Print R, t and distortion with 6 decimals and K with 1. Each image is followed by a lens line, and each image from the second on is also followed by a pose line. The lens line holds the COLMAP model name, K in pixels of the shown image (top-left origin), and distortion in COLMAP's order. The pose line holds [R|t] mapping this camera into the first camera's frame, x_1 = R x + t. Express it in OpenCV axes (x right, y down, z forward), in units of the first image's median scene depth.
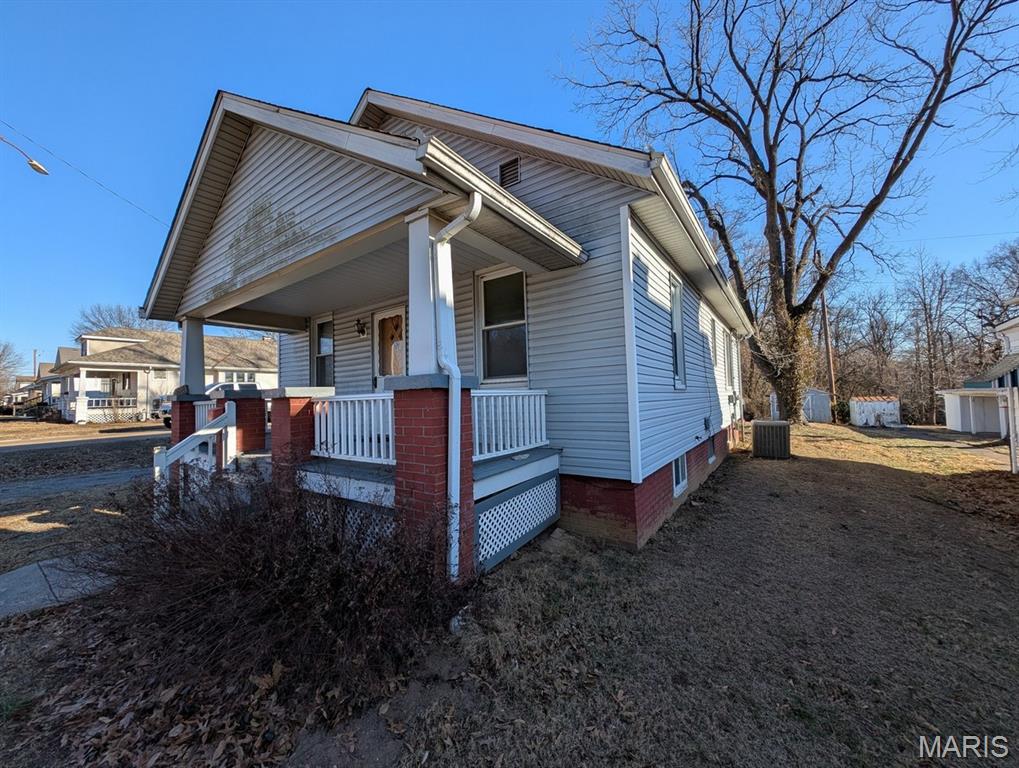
lens RADIAL K [[383.1, 0, 506.8], [0, 383.1, 382.4], [0, 0, 1]] dist [-0.001294, -0.000467]
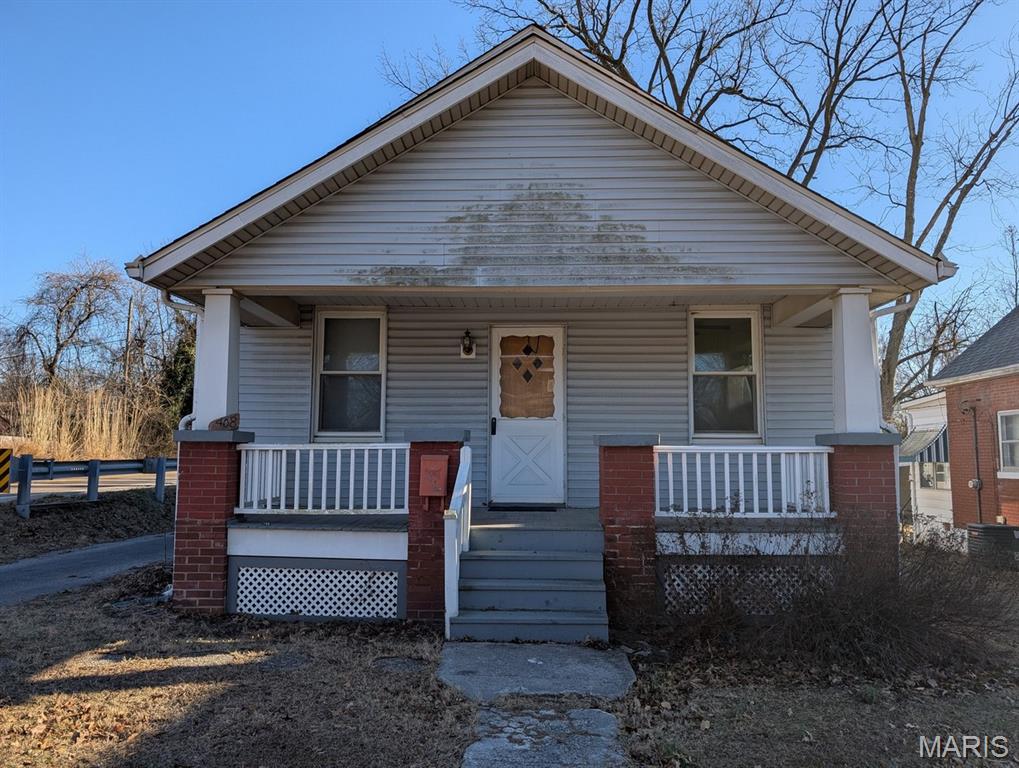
lens RADIAL K [[723.5, 0, 509.5], [0, 723.5, 384.0], [0, 0, 1]] dist [-0.031508, -0.000385]
pose [[0.839461, 0.087455, 0.536336, -1.038448], [-0.051144, 0.995299, -0.082244, 0.029588], [-0.541007, 0.041610, 0.839988, -0.101855]]
